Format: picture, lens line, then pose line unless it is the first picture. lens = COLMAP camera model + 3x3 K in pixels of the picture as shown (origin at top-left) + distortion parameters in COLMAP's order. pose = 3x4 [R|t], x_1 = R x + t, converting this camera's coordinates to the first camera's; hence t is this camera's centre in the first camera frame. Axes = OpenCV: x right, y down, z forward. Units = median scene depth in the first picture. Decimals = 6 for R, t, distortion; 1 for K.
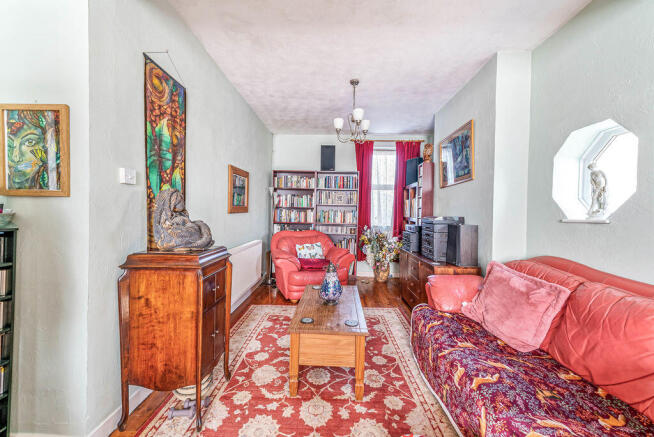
lens RADIAL K [[267.8, 0, 328.9], [0, 267.8, 214.2], [0, 0, 1]] dist [0.000097, -0.000049]
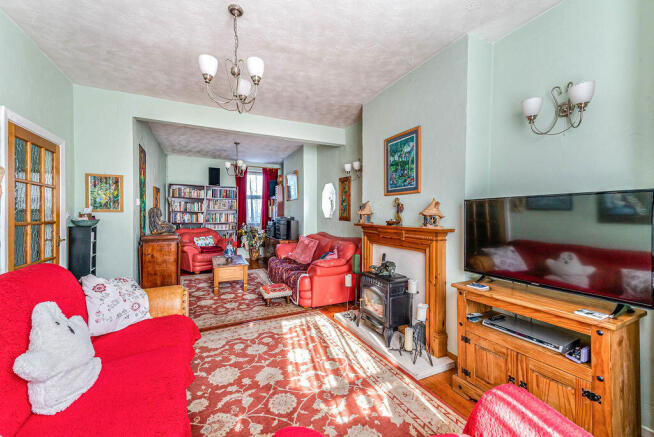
lens RADIAL K [[267.8, 0, 328.9], [0, 267.8, 214.2], [0, 0, 1]] dist [0.000097, -0.000049]
pose [[0.893144, -0.016257, 0.449478, -0.106172], [0.015269, 0.999866, 0.005823, -0.009793], [-0.449512, 0.001663, 0.893273, -0.557488]]
